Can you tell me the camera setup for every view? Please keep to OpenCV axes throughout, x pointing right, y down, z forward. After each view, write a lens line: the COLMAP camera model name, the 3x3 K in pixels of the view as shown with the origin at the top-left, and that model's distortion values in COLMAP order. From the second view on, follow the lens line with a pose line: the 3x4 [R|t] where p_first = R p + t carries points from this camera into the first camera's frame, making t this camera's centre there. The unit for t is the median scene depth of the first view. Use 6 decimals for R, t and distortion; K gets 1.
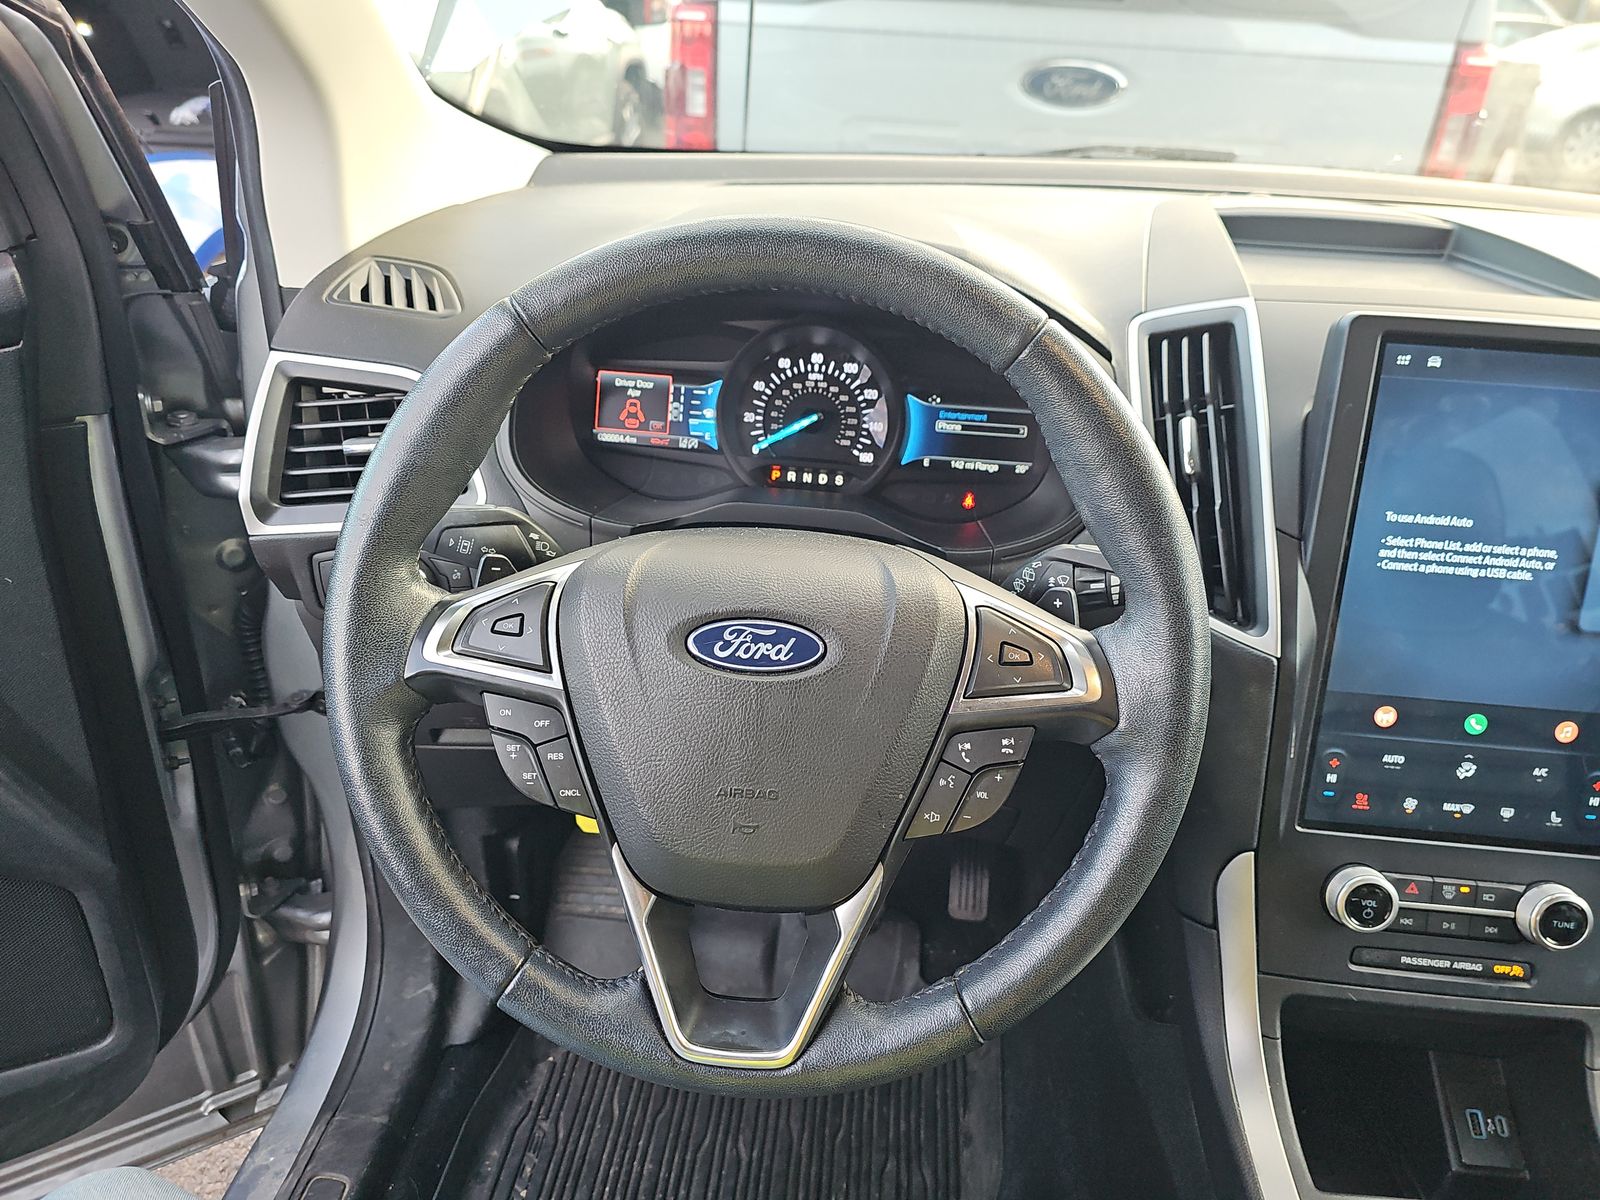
lens RADIAL K [[1057.3, 0, 804.5], [0, 1057.3, 618.5], [0, 0, 1]] dist [0.048061, -0.042387]
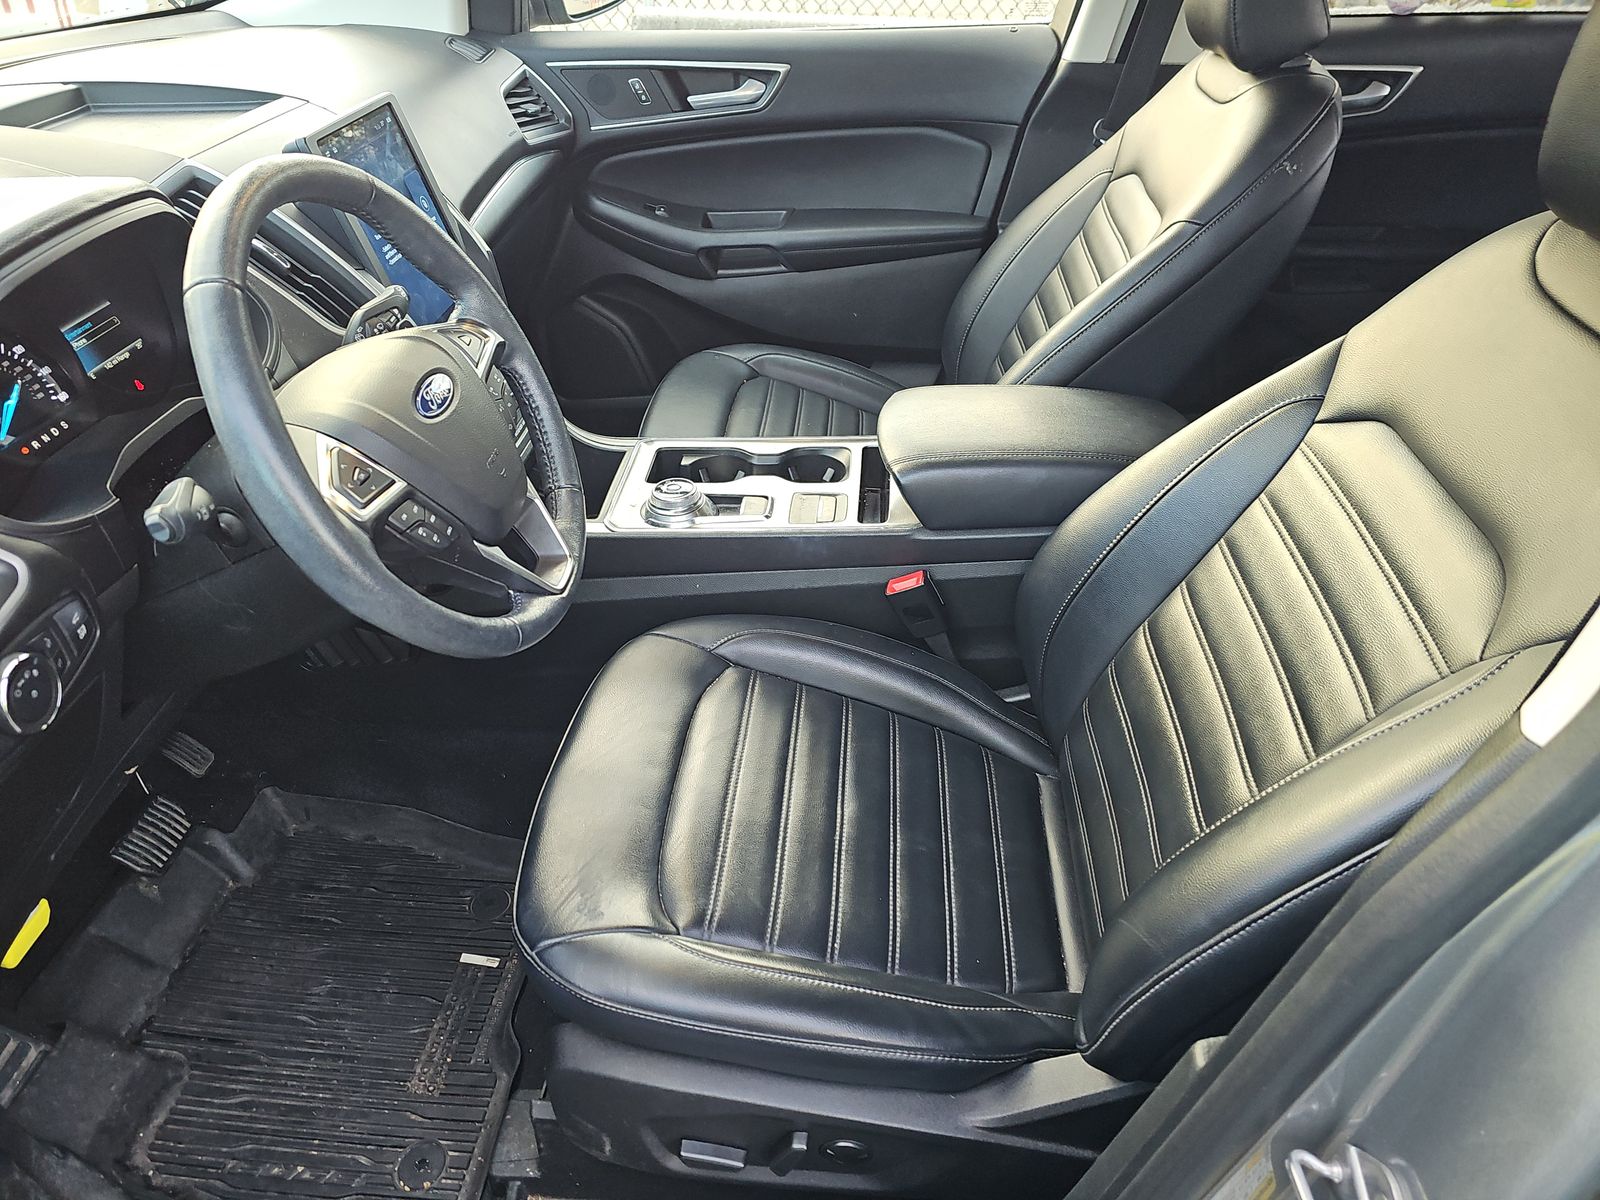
lens RADIAL K [[1057.3, 0, 802.0], [0, 1057.3, 609.5], [0, 0, 1]] dist [0.048061, -0.042387]
pose [[-0.010727, -0.628700, 0.777574, -0.997567], [0.485971, 0.676330, 0.553544, -0.250416], [-0.873909, 0.383816, 0.298274, 0.046438]]
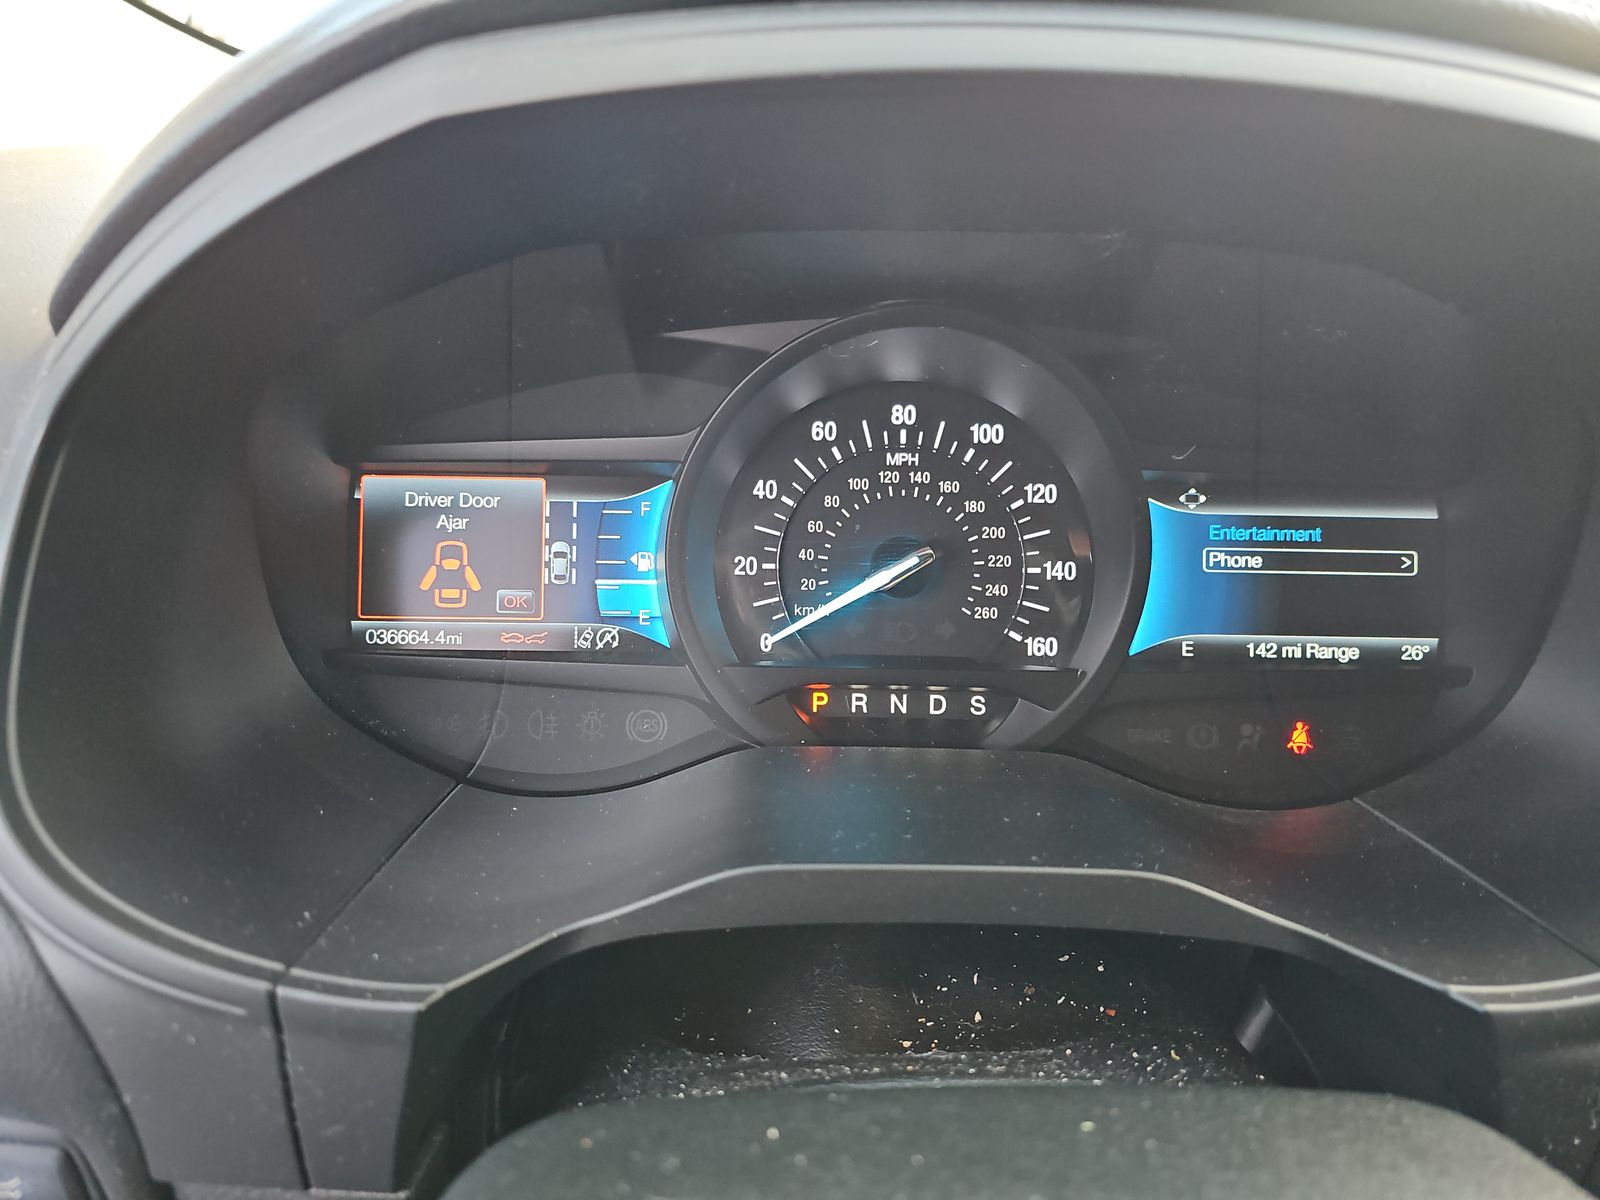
lens RADIAL K [[1057.3, 0, 805.8], [0, 1057.3, 596.2], [0, 0, 1]] dist [0.048061, -0.042387]
pose [[0.994416, -0.064691, 0.083379, -0.064371], [0.071710, 0.993871, -0.084133, -0.144213], [-0.077426, 0.089642, 0.992960, 0.603367]]
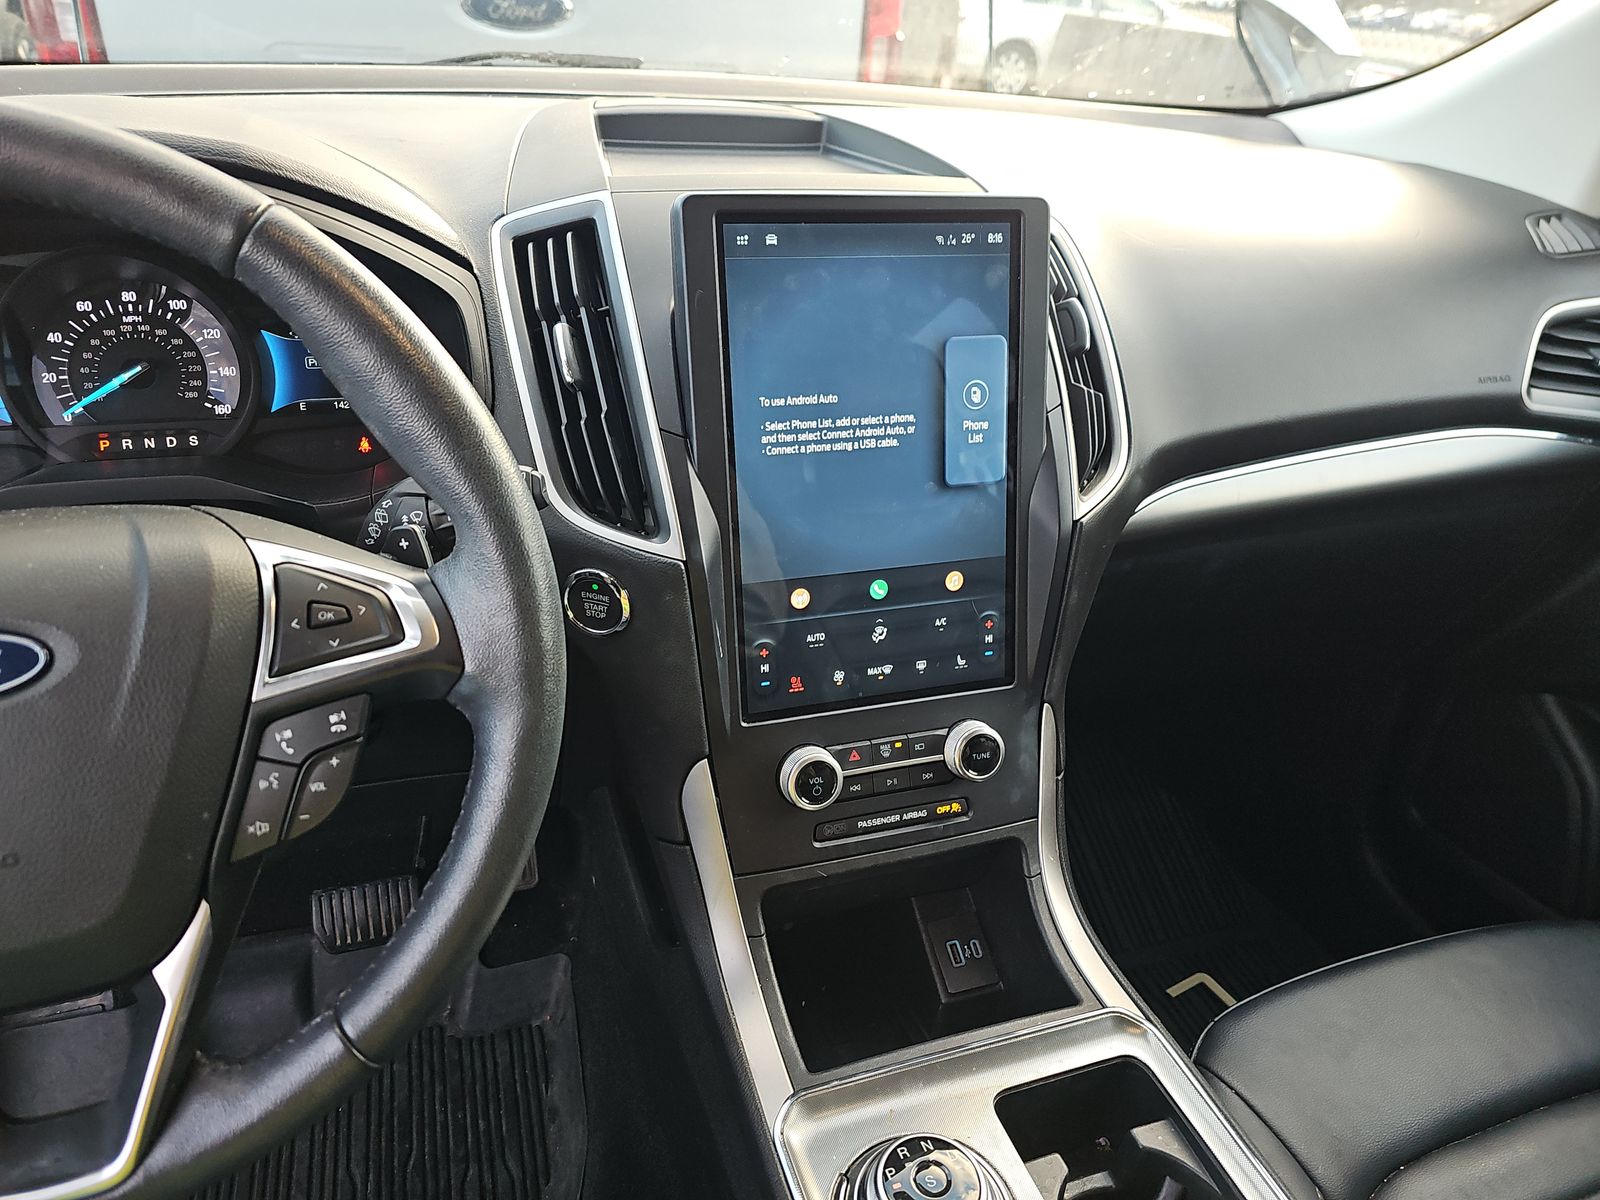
lens RADIAL K [[1057.3, 0, 792.9], [0, 1057.3, 599.1], [0, 0, 1]] dist [0.048061, -0.042387]
pose [[0.917466, -0.189801, 0.349617, 0.148609], [0.178181, 0.981820, 0.065431, 0.020146], [-0.355680, 0.002265, 0.934605, 0.049849]]
